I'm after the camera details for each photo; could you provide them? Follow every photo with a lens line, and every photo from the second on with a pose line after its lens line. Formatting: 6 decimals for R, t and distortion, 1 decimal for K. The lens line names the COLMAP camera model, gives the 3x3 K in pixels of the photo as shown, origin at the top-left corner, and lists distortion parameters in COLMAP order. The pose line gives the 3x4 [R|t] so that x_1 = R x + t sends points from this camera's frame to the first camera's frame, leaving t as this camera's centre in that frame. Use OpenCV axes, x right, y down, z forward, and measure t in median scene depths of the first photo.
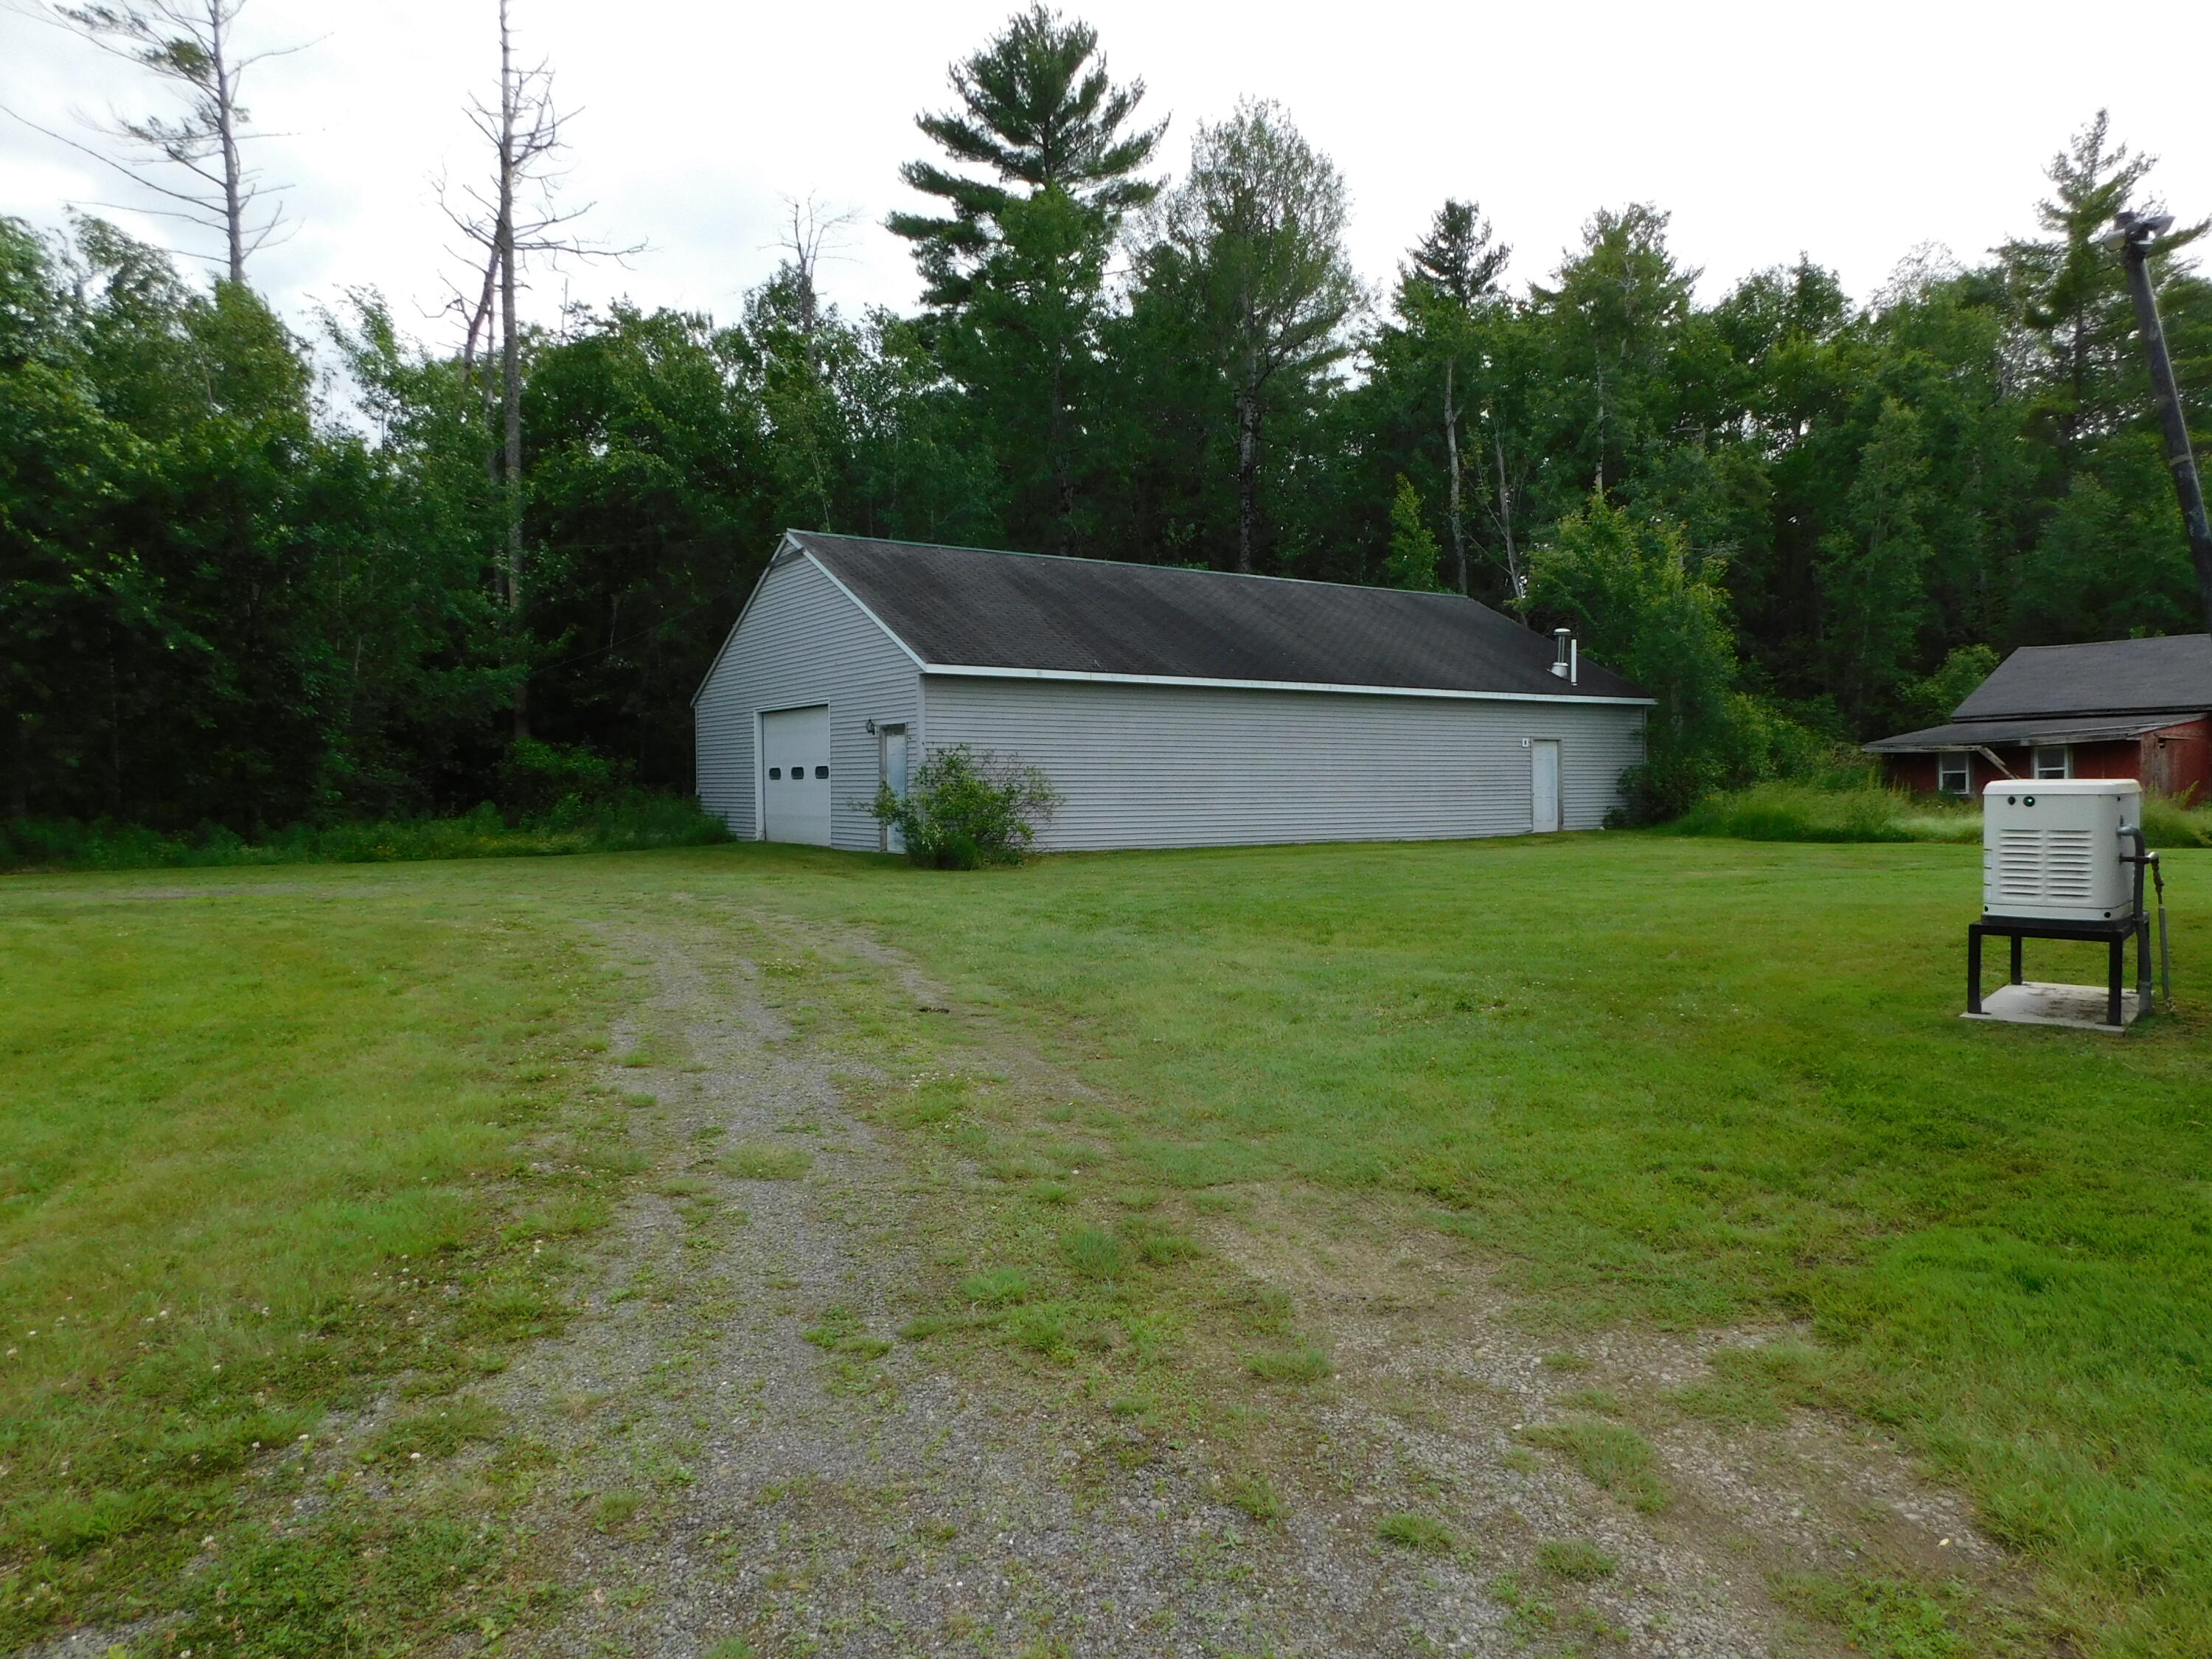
lens RADIAL K [[1457.2, 0, 1100.5], [0, 1457.2, 816.2], [0, 0, 1]] dist [-0.037764, 0.024988]
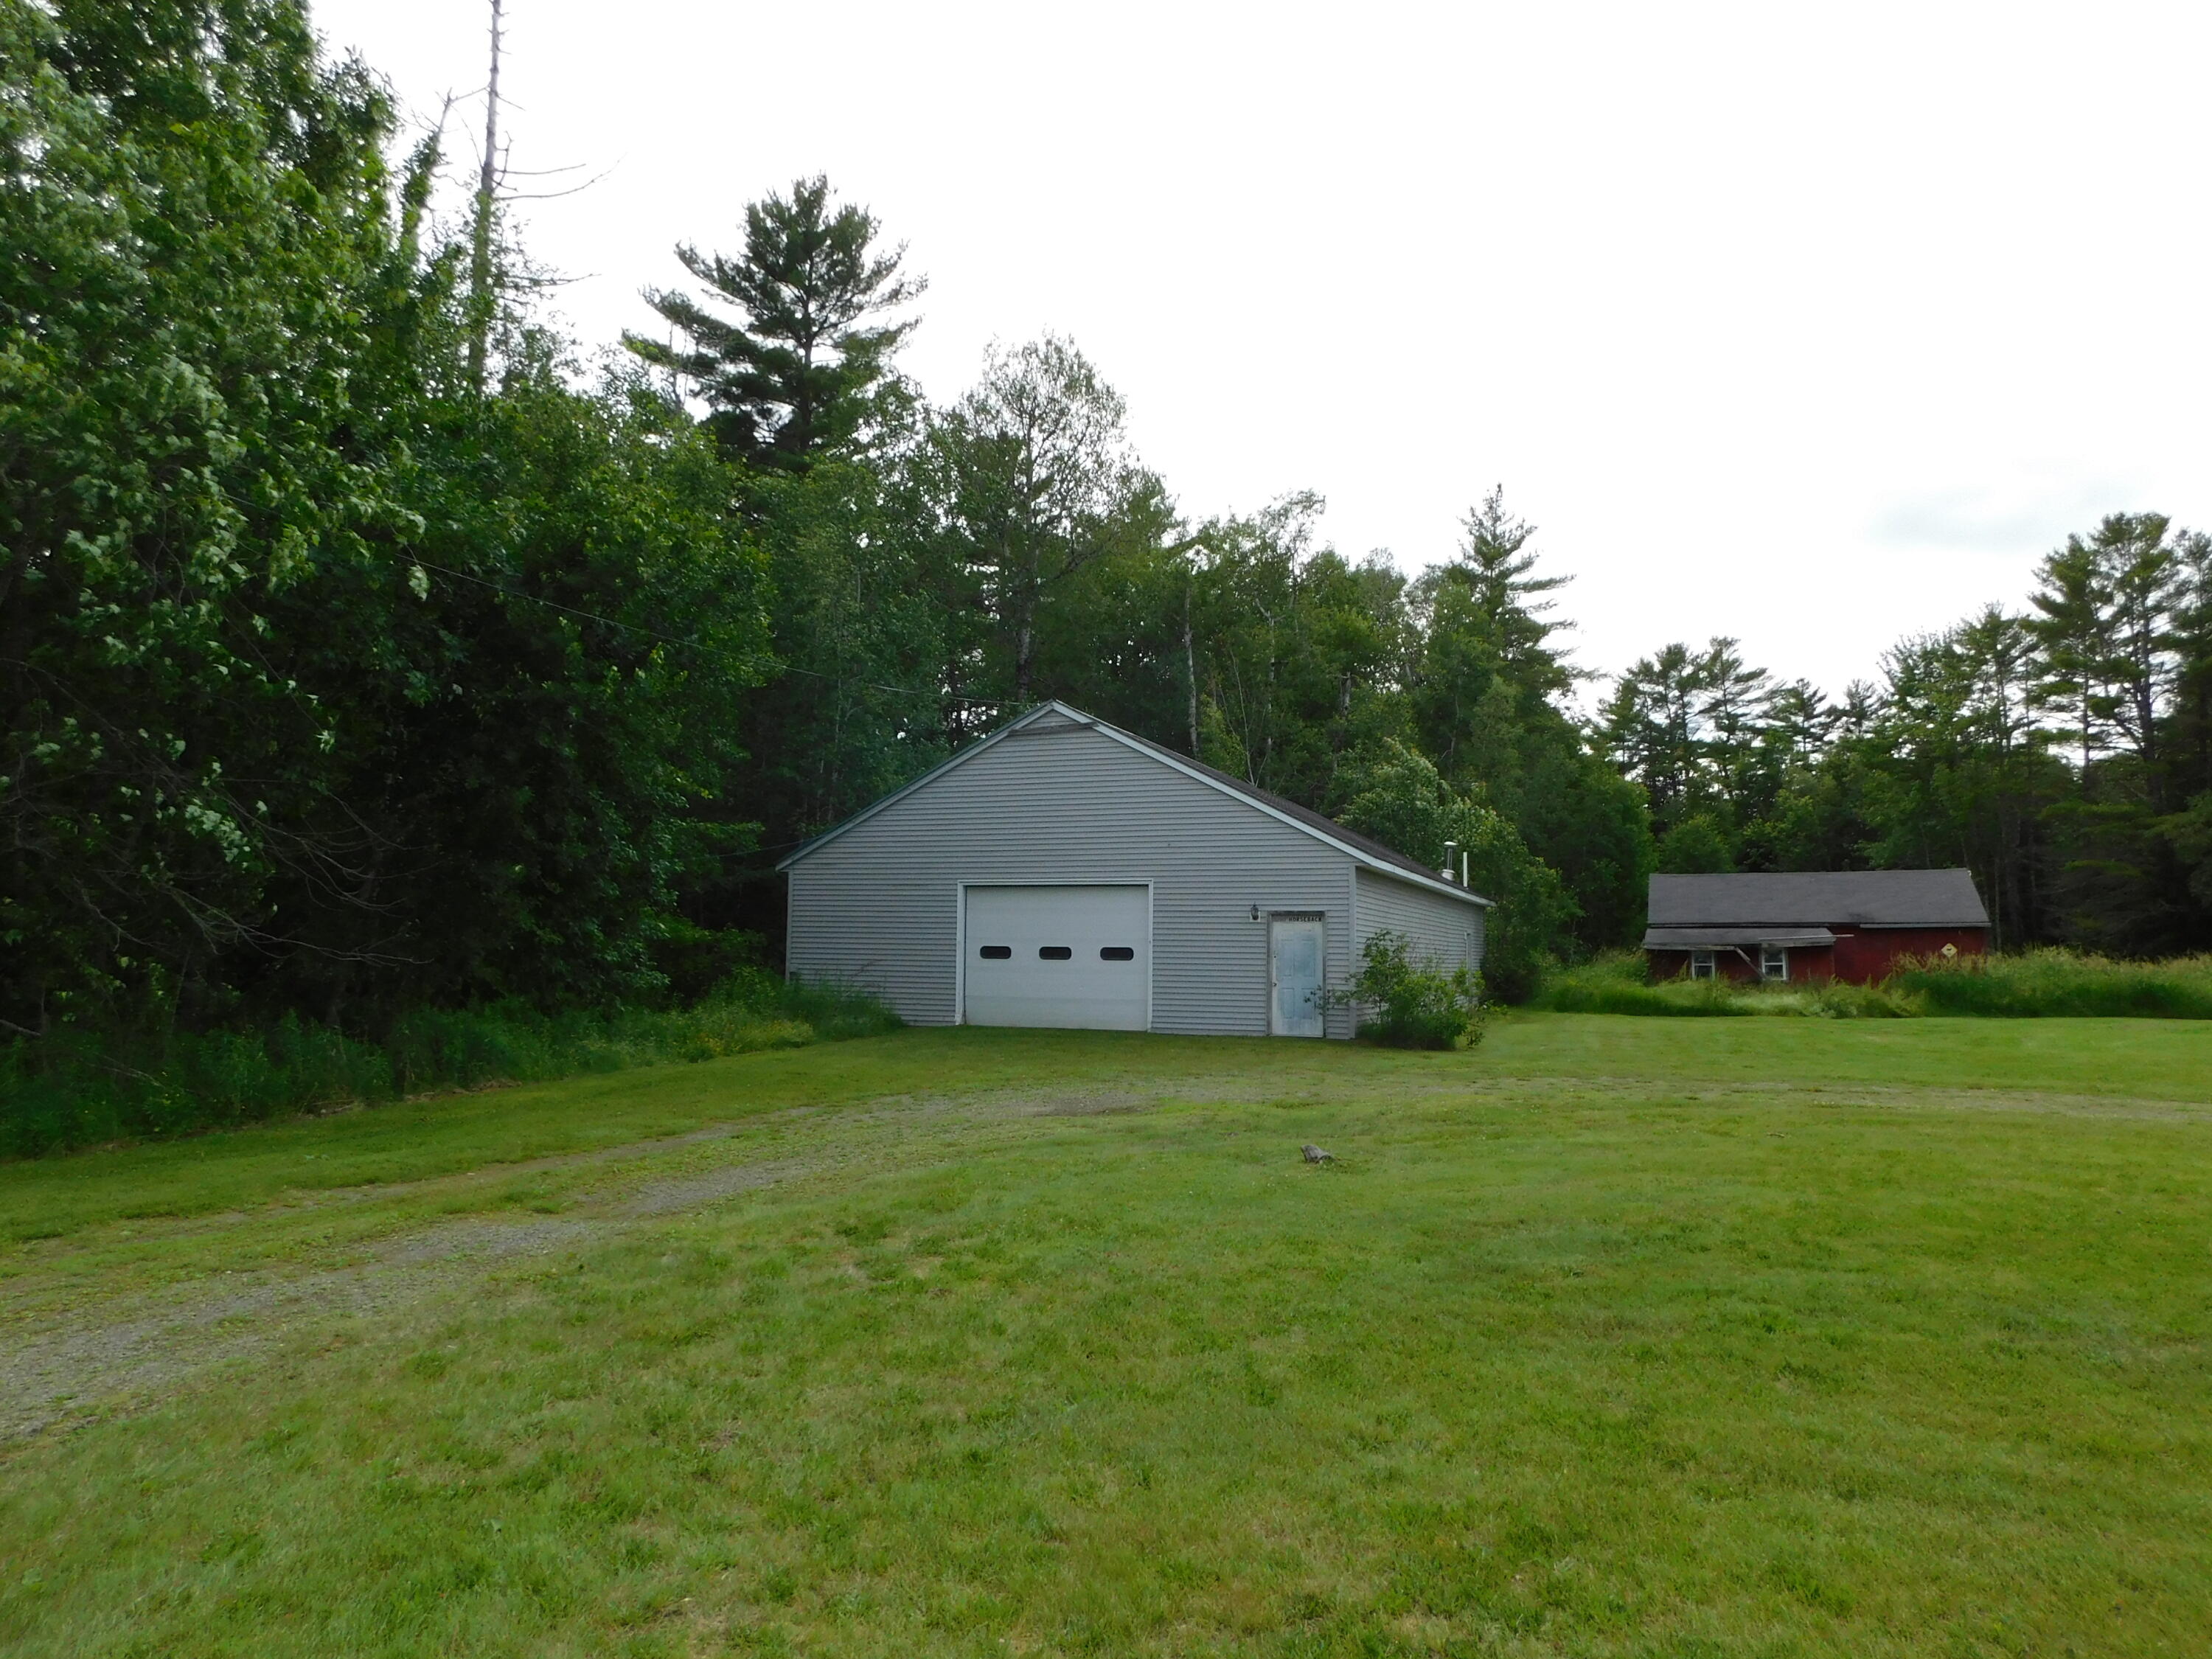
lens RADIAL K [[1457.2, 0, 1097.8], [0, 1457.2, 811.0], [0, 0, 1]] dist [-0.037764, 0.024988]
pose [[0.814627, 0.073260, 0.575340, -0.564814], [-0.003103, 0.992527, -0.121988, -0.004746], [-0.579977, 0.097589, 0.808766, 0.159379]]
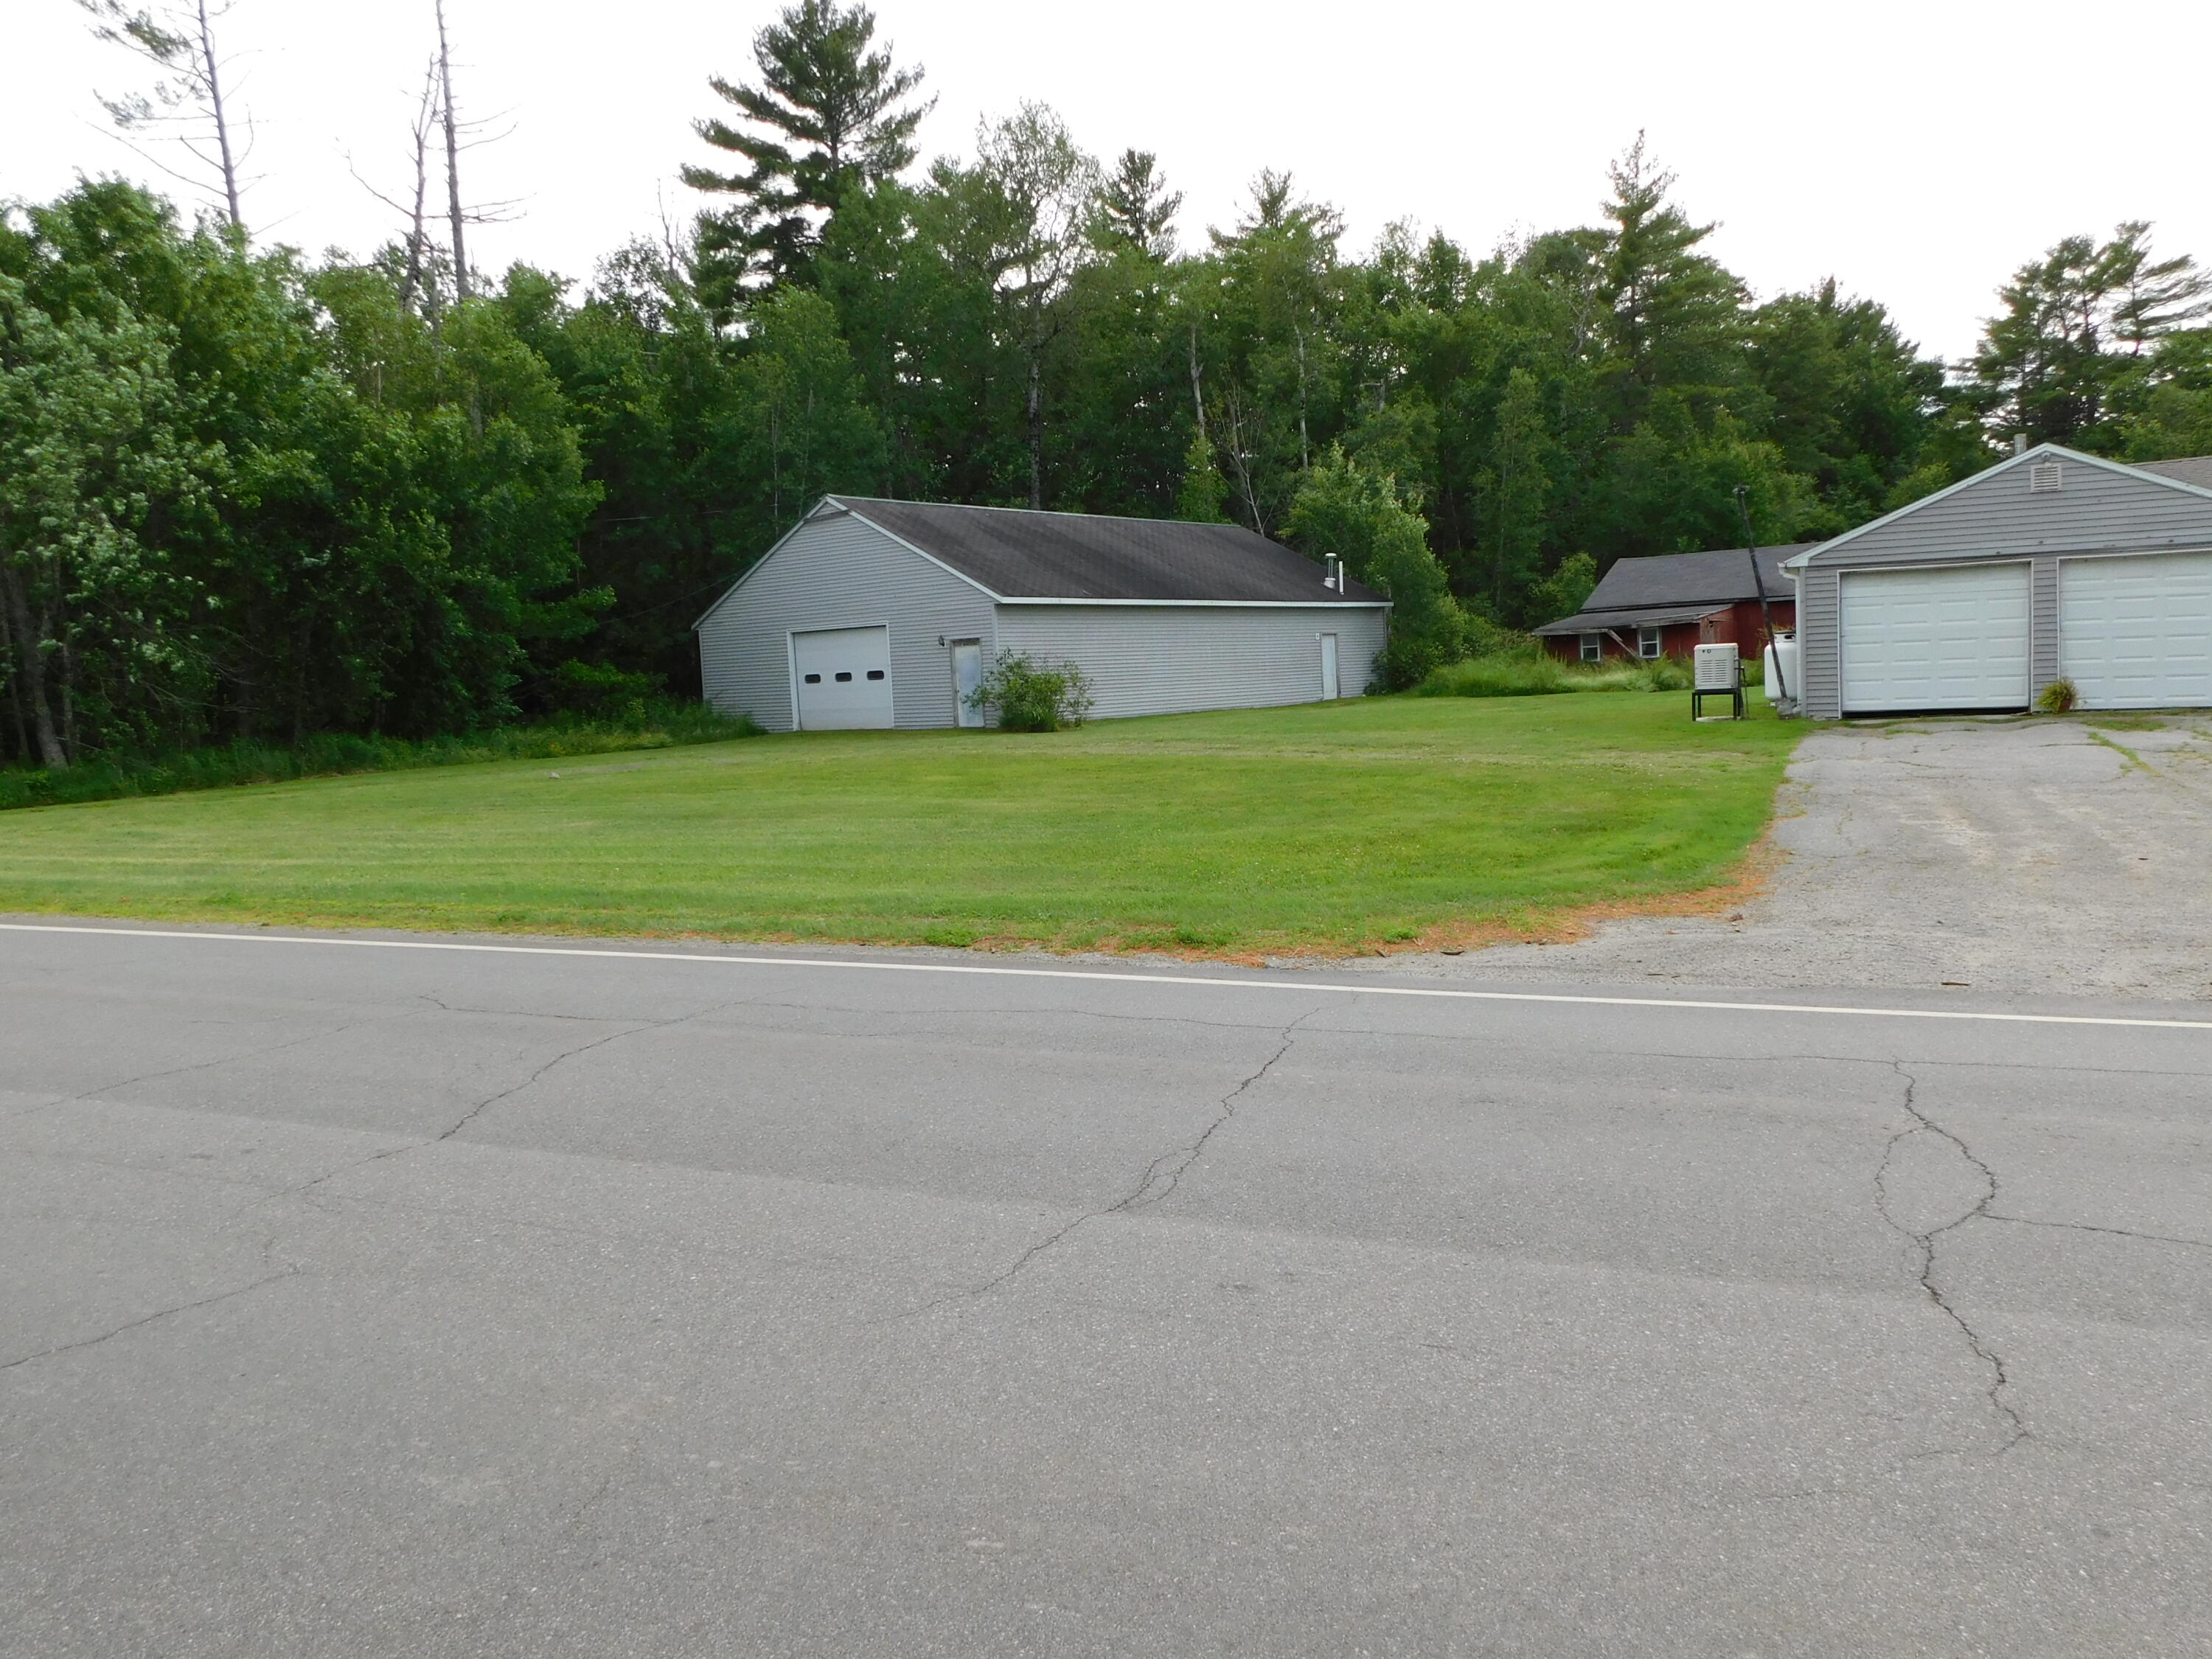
lens RADIAL K [[1651.4, 0, 1115.6], [0, 1651.4, 819.6], [0, 0, 1]] dist [-0.010118, 0.024164]
pose [[0.950355, -0.065963, 0.304097, -0.337431], [0.048774, 0.996771, 0.063784, 0.012424], [-0.307322, -0.045785, 0.950503, -0.403331]]
